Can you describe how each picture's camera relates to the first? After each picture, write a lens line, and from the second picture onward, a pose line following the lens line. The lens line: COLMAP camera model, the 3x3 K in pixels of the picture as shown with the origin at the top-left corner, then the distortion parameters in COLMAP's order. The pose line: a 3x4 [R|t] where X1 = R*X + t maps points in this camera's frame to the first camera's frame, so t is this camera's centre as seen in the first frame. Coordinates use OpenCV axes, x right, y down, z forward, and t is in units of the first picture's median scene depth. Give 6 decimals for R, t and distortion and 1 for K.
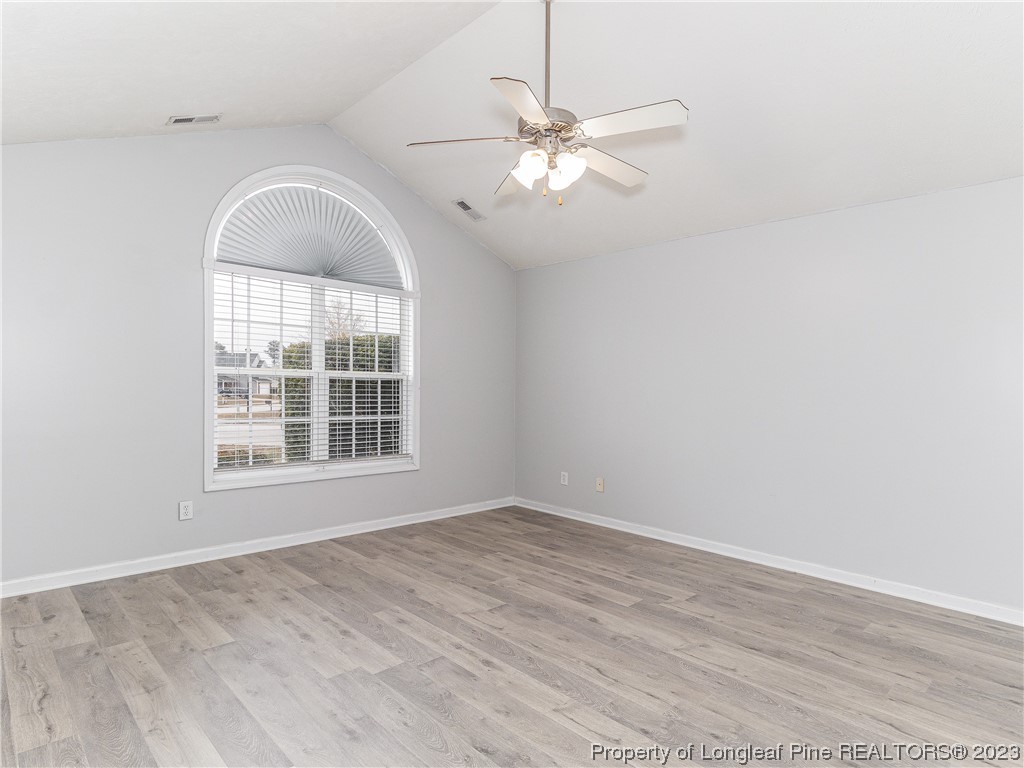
lens RADIAL K [[566.8, 0, 509.1], [0, 566.8, 384.4], [0, 0, 1]] dist [-0.005176, 0.001867]
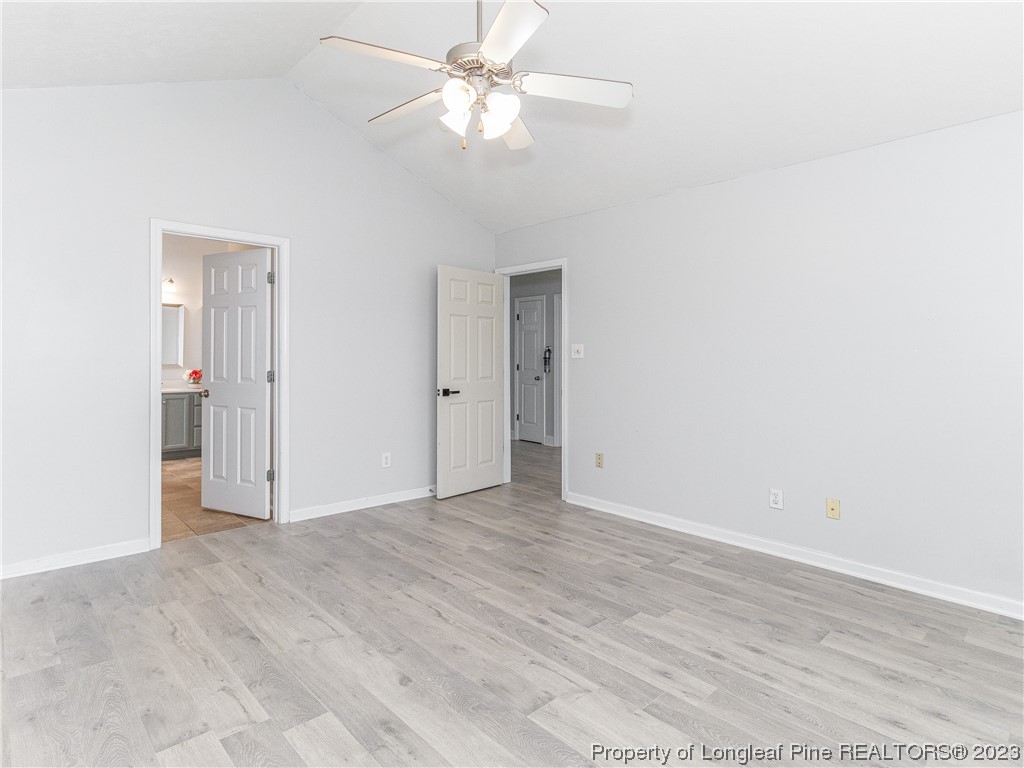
lens RADIAL K [[566.8, 0, 512.0], [0, 566.8, 379.9], [0, 0, 1]] dist [-0.005176, 0.001867]
pose [[-0.999441, -0.030449, 0.013804, 0.016565], [-0.029855, 0.998697, 0.041393, 0.002707], [-0.015047, 0.040958, -0.999048, 1.941407]]
